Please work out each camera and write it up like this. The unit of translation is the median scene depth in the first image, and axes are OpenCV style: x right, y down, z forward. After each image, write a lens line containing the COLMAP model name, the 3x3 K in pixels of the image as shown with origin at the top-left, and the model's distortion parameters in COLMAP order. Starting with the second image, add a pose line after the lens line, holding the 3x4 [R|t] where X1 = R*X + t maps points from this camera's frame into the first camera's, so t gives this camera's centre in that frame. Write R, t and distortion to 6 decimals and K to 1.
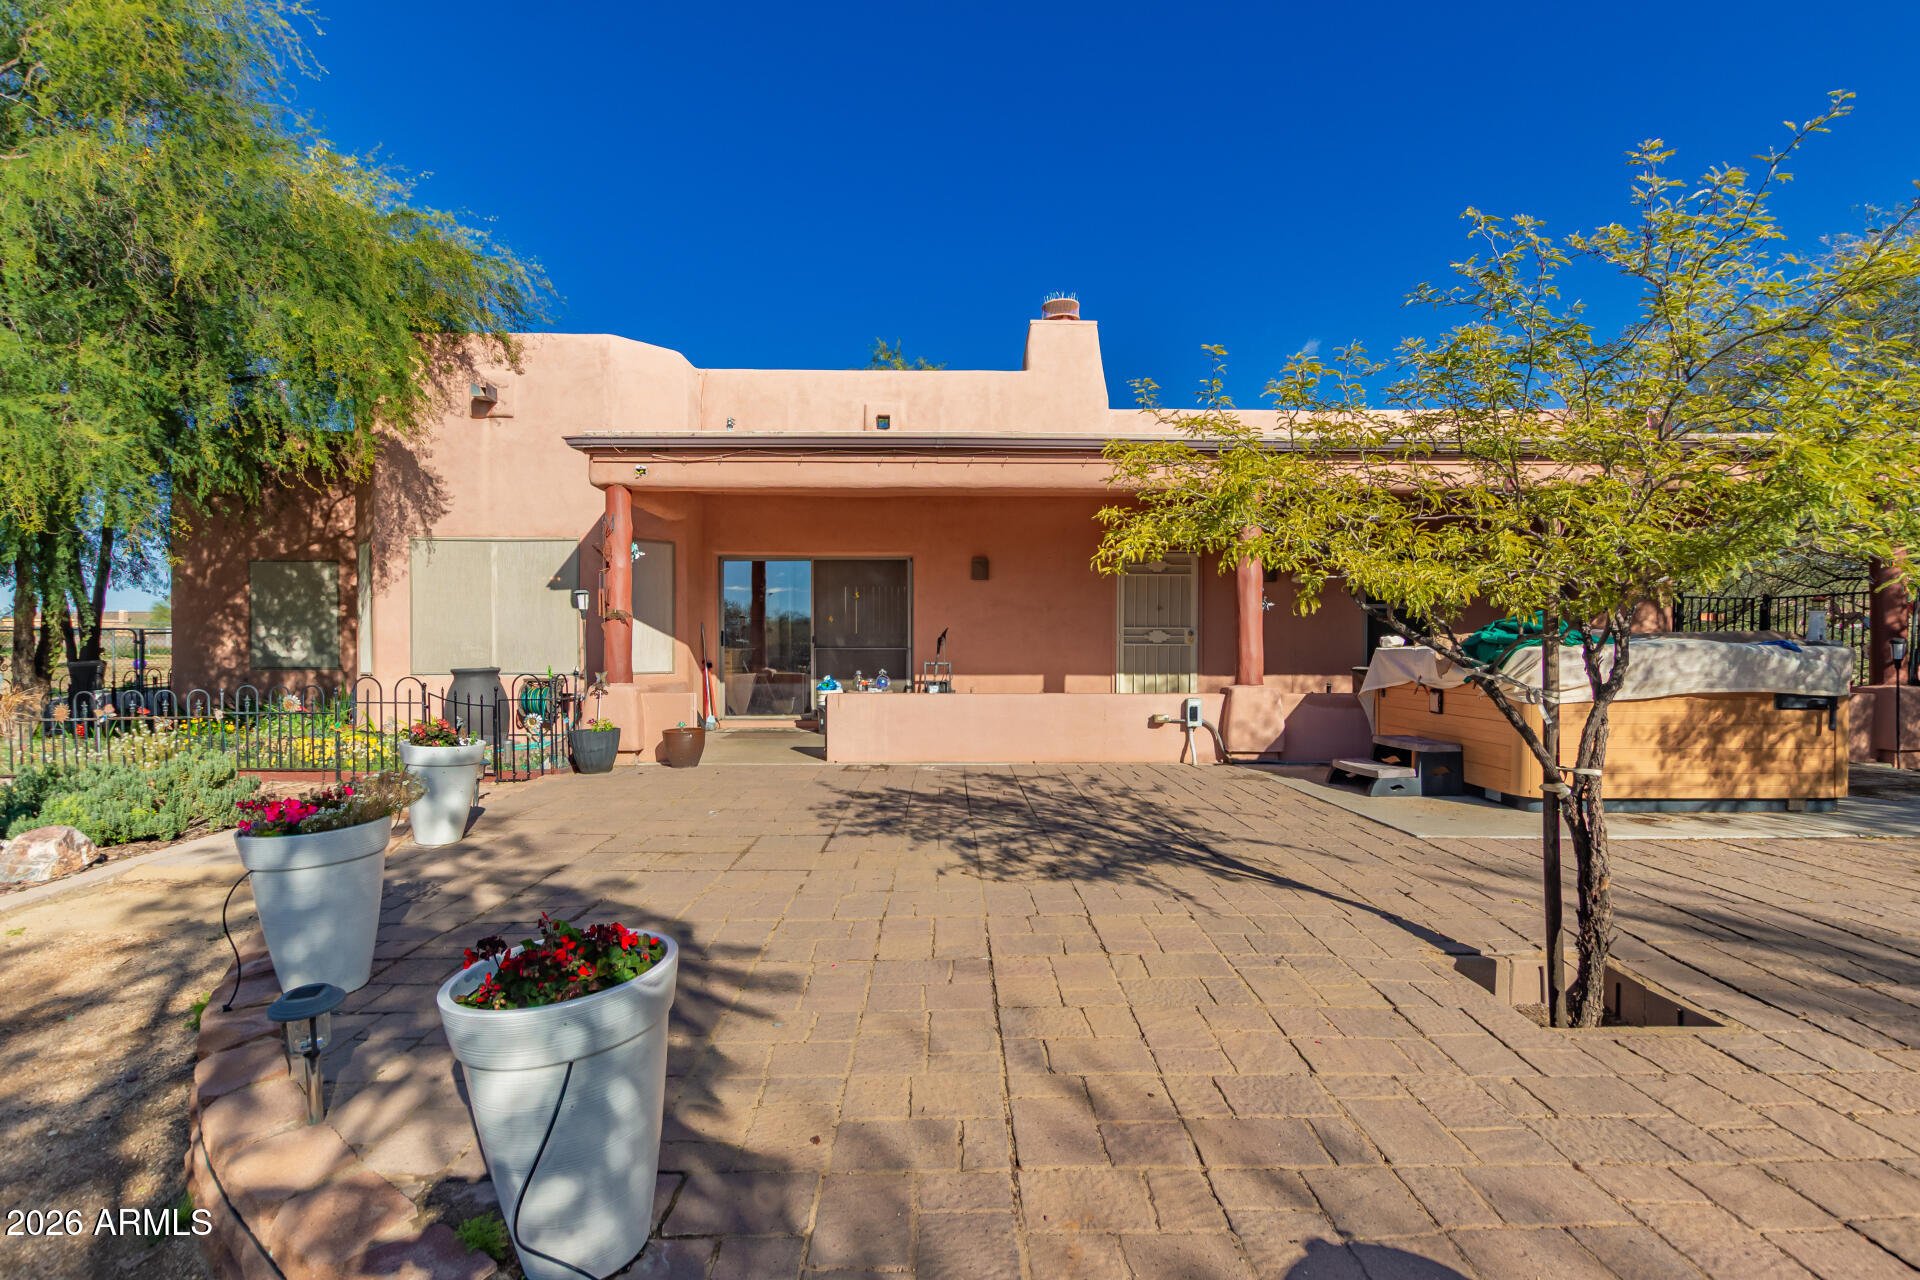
lens RADIAL K [[922.2, 0, 960.0], [0, 922.2, 640.0], [0, 0, 1]] dist [0.000537, -0.000090]
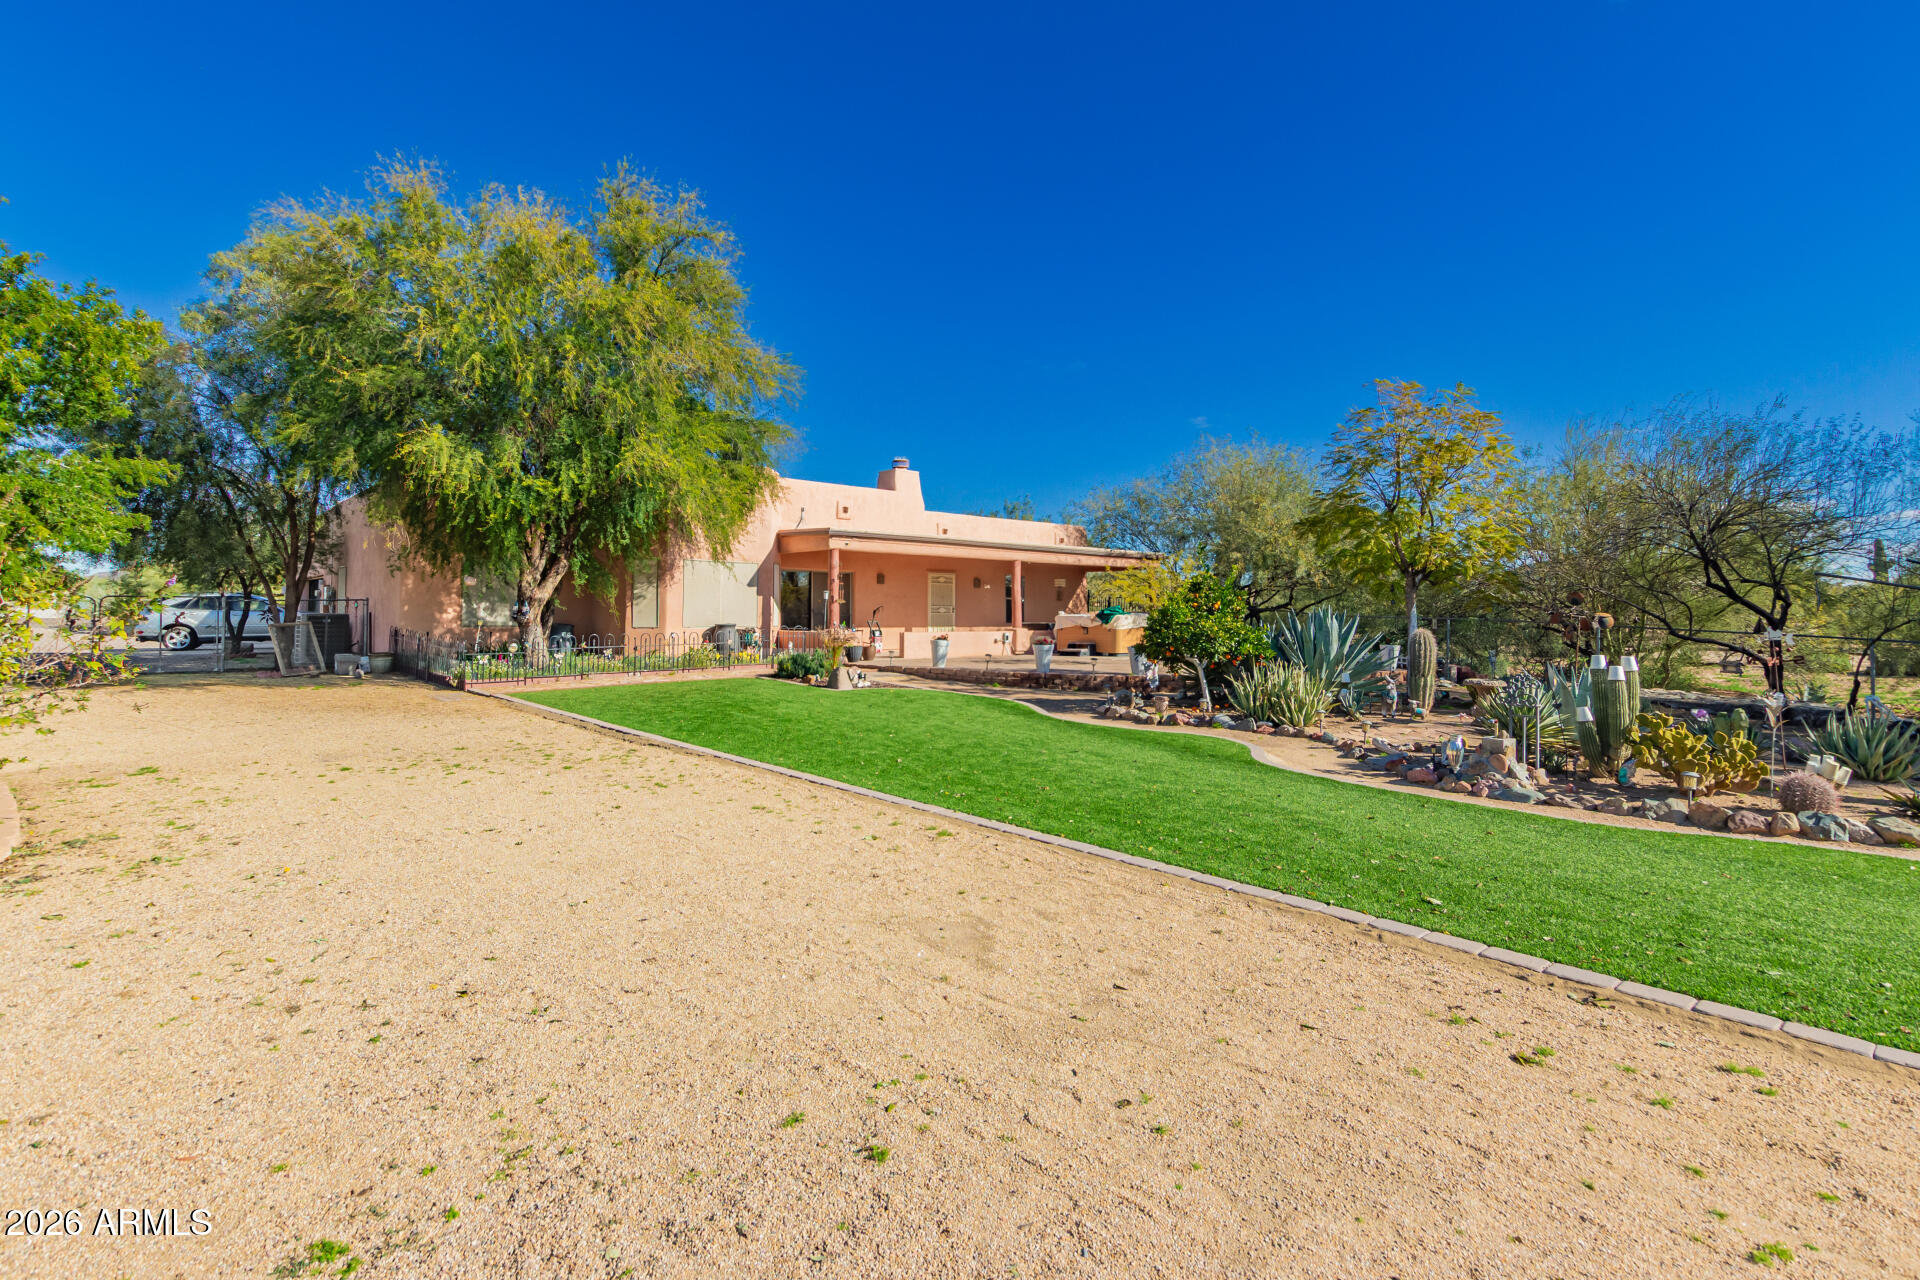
lens RADIAL K [[922.2, 0, 960.0], [0, 922.2, 640.0], [0, 0, 1]] dist [0.000537, -0.000090]
pose [[0.769663, -0.013481, 0.638308, -1.424753], [-0.001518, 0.999736, 0.022944, 0.017380], [-0.638448, -0.018628, 0.769439, -0.948692]]
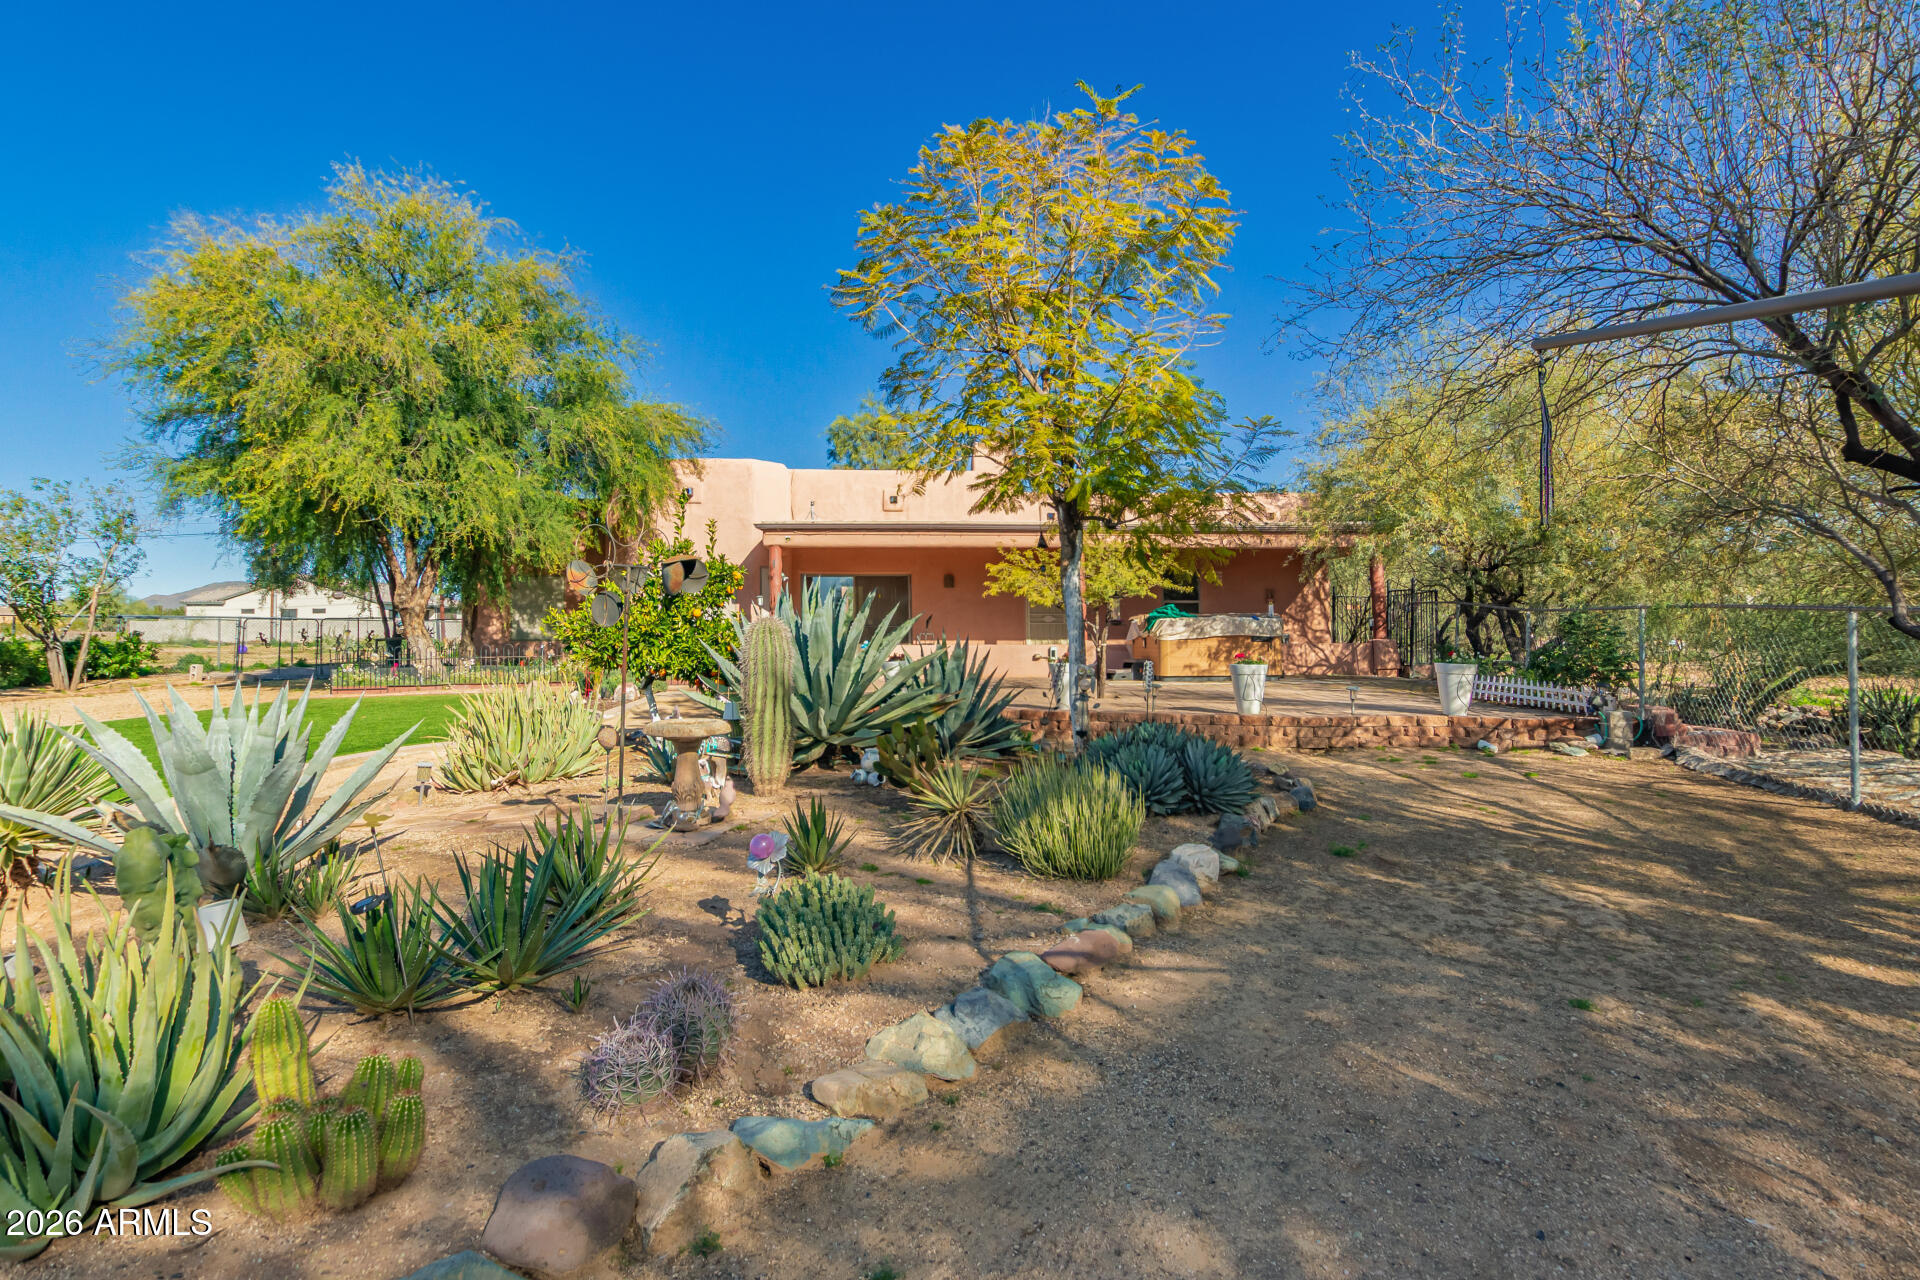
lens RADIAL K [[922.2, 0, 960.0], [0, 922.2, 640.0], [0, 0, 1]] dist [0.000537, -0.000090]
pose [[0.997448, -0.002010, 0.071368, -0.087187], [0.001694, 0.999989, 0.004483, 0.032315], [-0.071376, -0.004351, 0.997440, -0.932490]]
